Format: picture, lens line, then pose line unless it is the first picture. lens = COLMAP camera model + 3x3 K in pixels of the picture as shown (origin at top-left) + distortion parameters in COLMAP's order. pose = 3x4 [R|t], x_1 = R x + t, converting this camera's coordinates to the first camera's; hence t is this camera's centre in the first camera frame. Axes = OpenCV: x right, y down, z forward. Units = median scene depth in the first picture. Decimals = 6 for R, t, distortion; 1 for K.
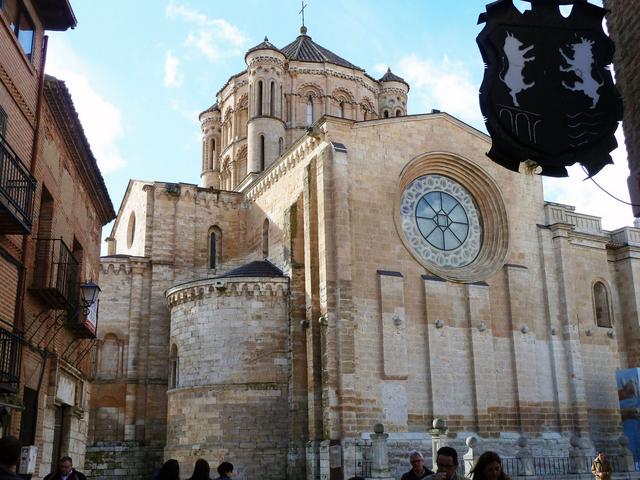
lens RADIAL K [[733.4, 0, 320.0], [0, 733.4, 240.0], [0, 0, 1]] dist [0.014424, 0.012226]
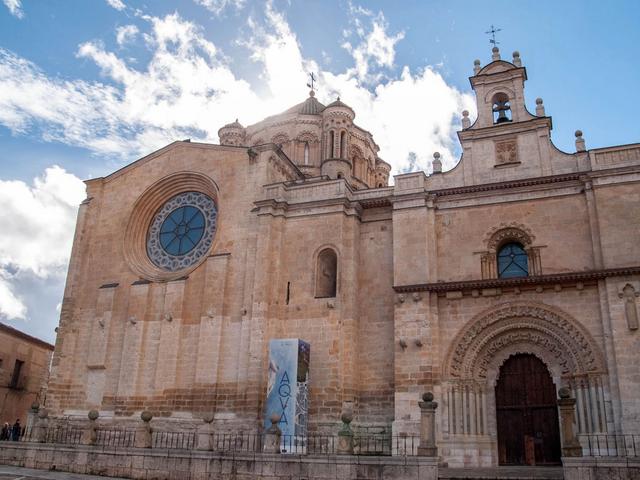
lens RADIAL K [[575.4, 0, 320.0], [0, 575.4, 240.0], [0, 0, 1]] dist [-0.016530, -0.006290]
pose [[0.629614, -0.222986, -0.744220, 1.035852], [0.177683, 0.973866, -0.141473, 0.166103], [0.756317, -0.043162, 0.652780, 0.597273]]
